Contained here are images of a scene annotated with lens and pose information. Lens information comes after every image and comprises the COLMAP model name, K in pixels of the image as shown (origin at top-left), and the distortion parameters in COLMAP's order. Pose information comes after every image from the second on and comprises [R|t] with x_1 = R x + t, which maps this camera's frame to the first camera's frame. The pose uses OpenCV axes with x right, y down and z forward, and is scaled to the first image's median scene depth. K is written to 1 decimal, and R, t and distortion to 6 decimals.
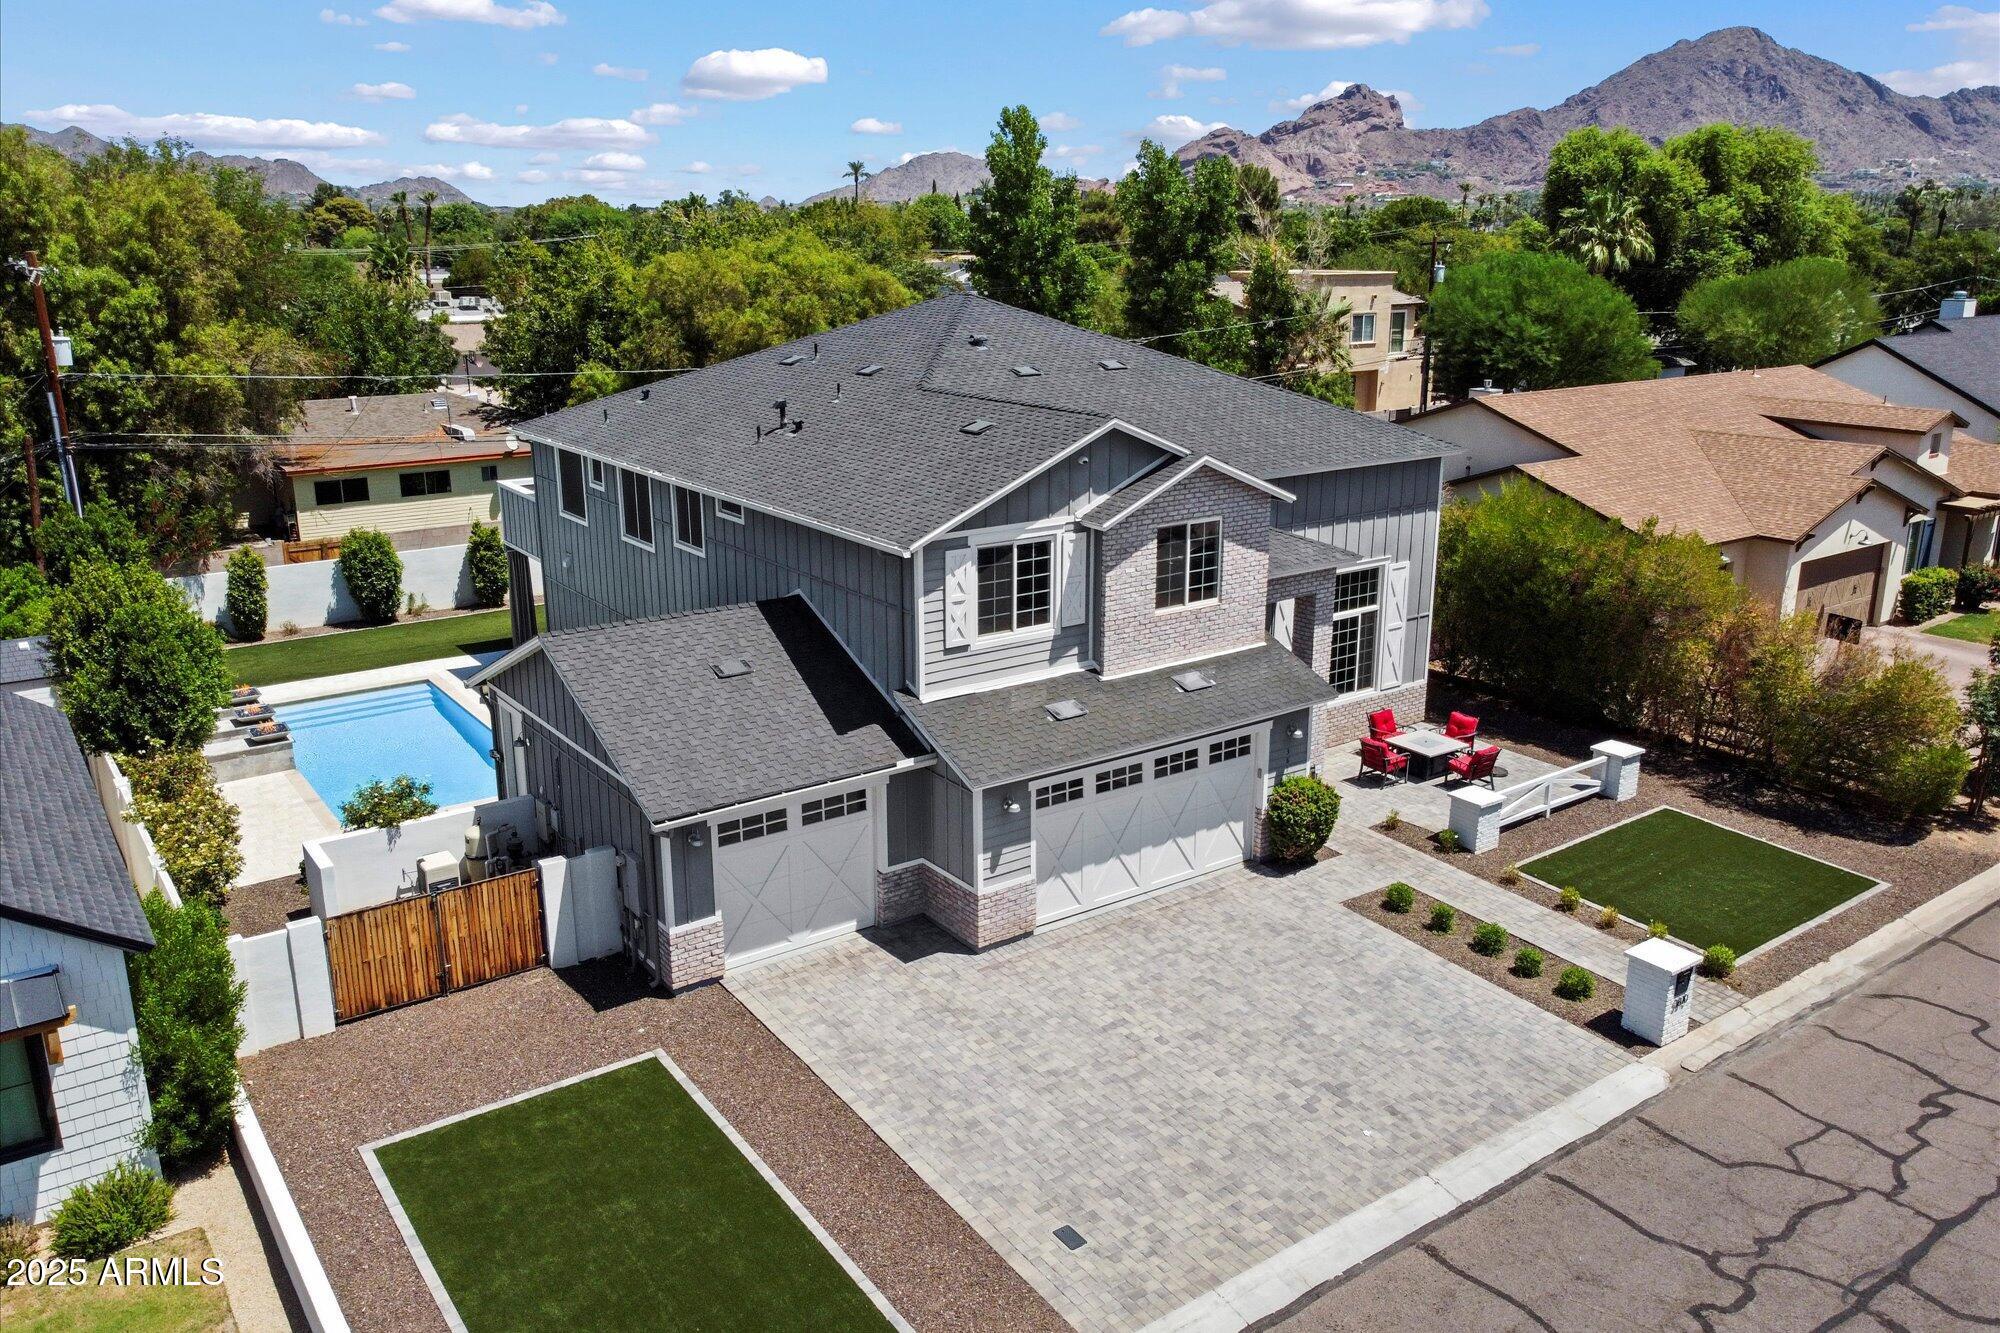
lens RADIAL K [[1490.9, 0, 1000.0], [0, 1490.9, 666.5], [0, 0, 1]] dist [0.000739, 0.001169]
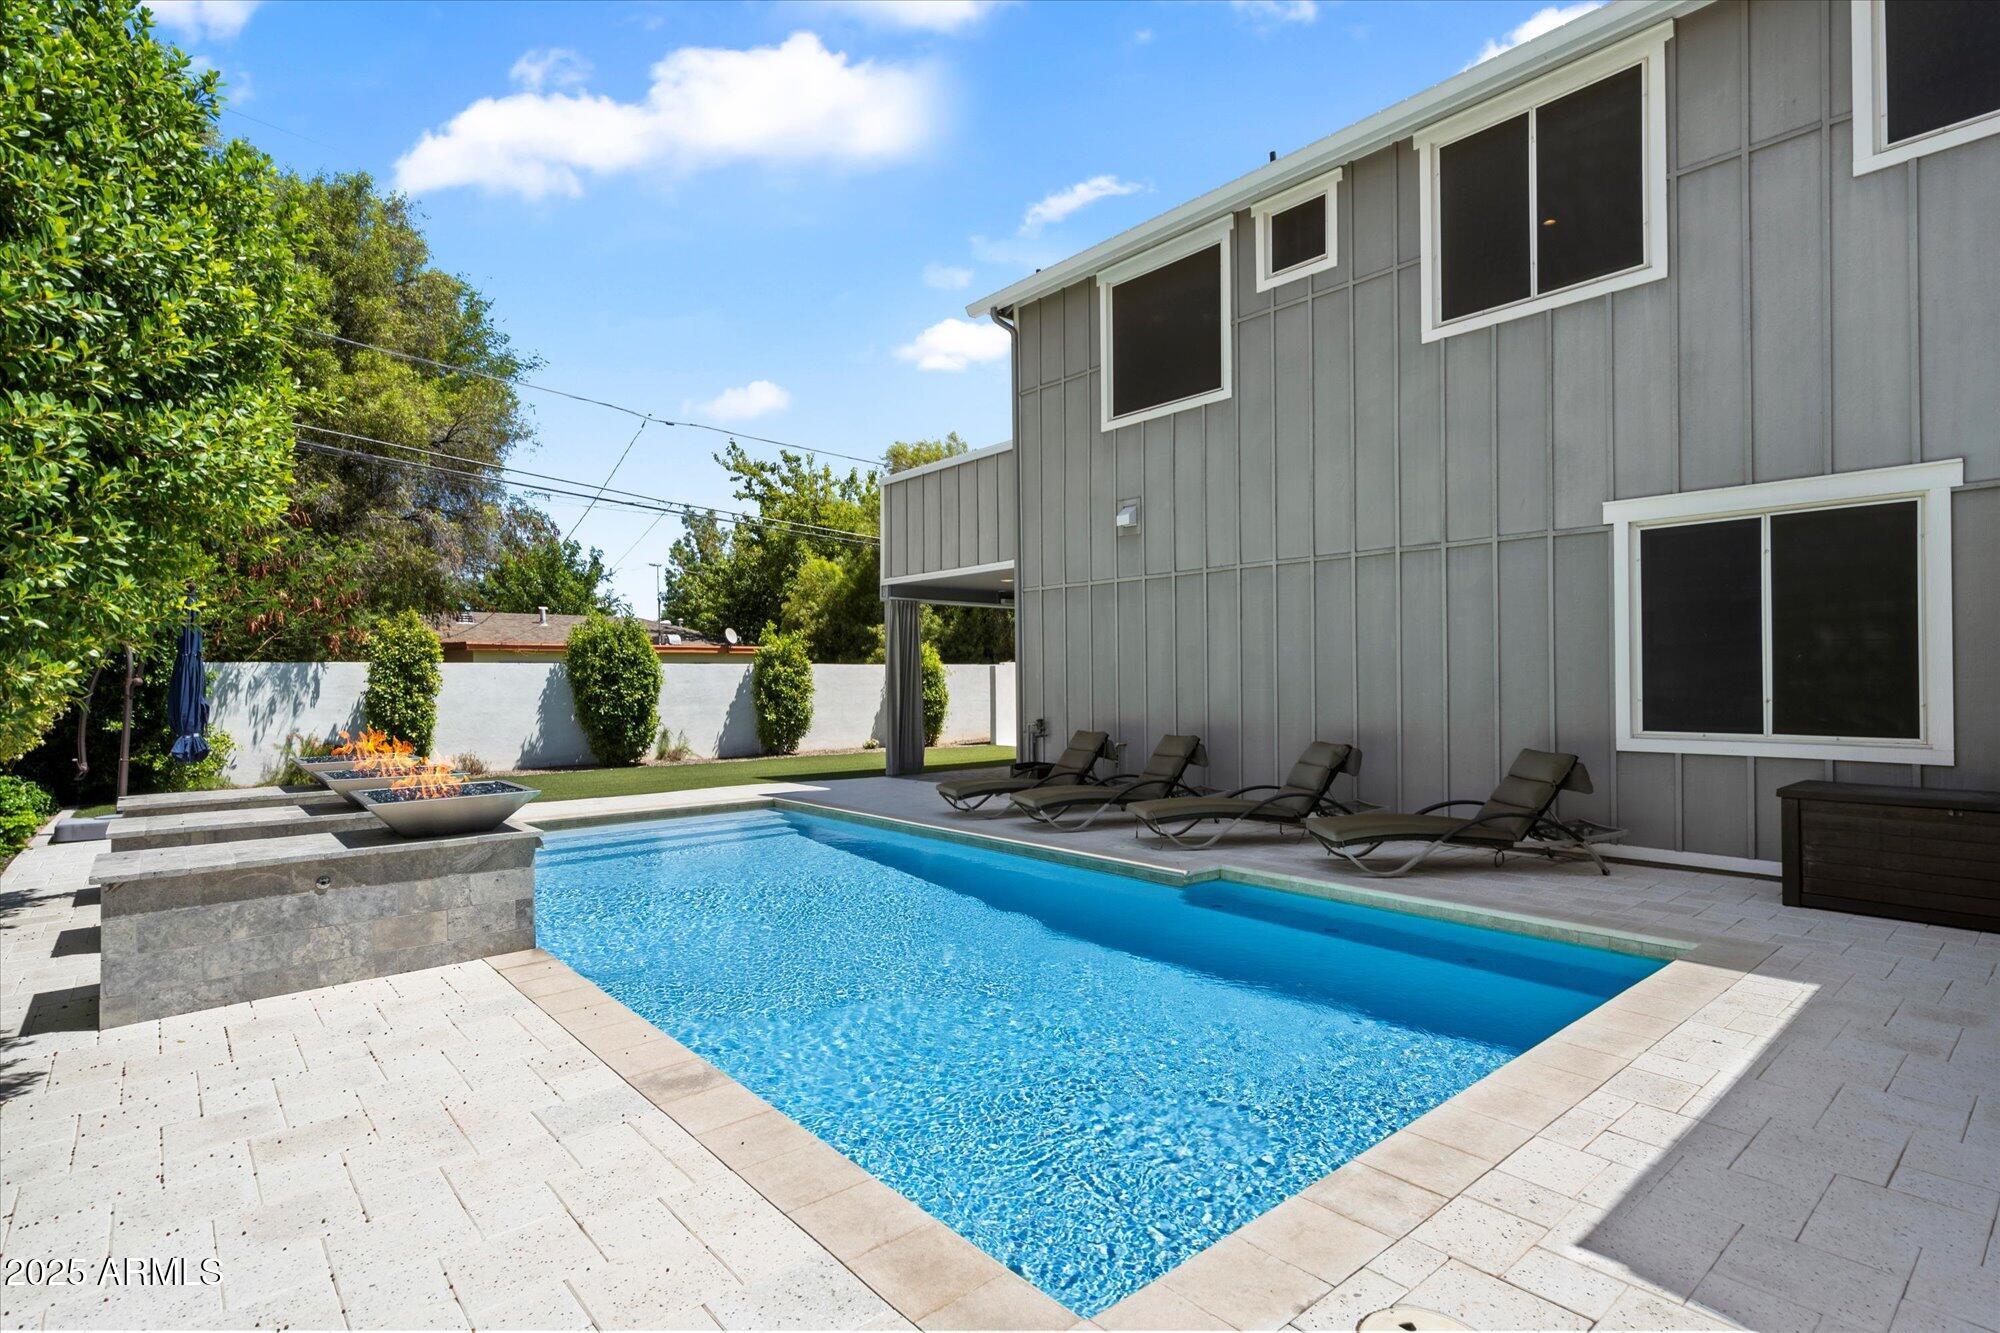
lens RADIAL K [[968.4, 0, 1000.0], [0, 968.4, 666.5], [0, 0, 1]] dist [-0.001151, -0.000051]
pose [[0.996001, -0.003675, 0.089261, -0.300120], [0.029503, 0.956627, -0.289817, 0.053206], [-0.084325, 0.291291, 0.952911, 0.605347]]
